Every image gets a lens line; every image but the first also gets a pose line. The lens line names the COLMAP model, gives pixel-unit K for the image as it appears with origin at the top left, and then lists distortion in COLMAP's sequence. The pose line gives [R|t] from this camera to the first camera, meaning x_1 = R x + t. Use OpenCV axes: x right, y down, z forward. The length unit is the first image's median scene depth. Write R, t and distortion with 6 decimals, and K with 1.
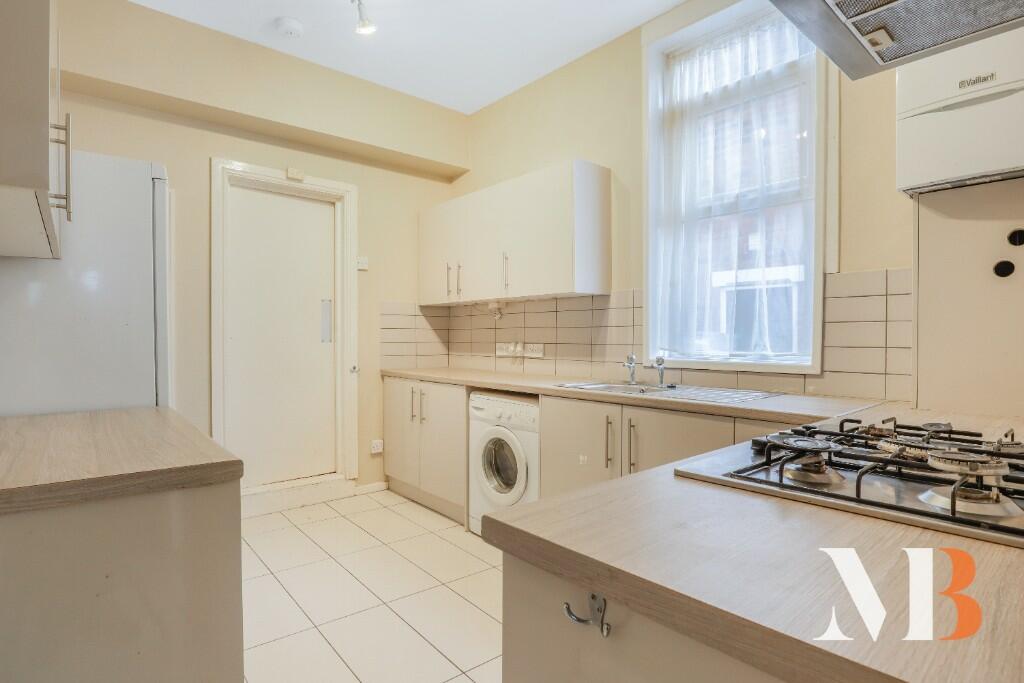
lens RADIAL K [[548.2, 0, 512.0], [0, 548.2, 341.5], [0, 0, 1]] dist [-0.054869, 0.027640]
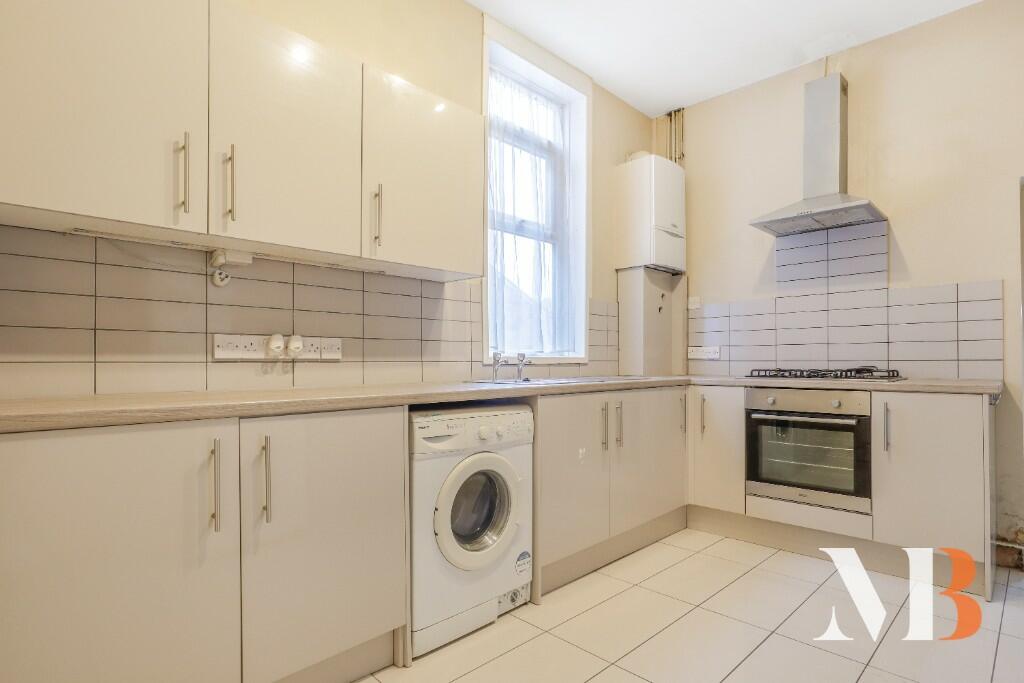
lens RADIAL K [[548.2, 0, 512.0], [0, 548.2, 341.5], [0, 0, 1]] dist [-0.054869, 0.027640]
pose [[-0.109635, 0.033778, 0.993398, -0.683140], [0.007297, 0.999423, -0.033178, 0.035362], [-0.993945, 0.003611, -0.109819, 0.983737]]
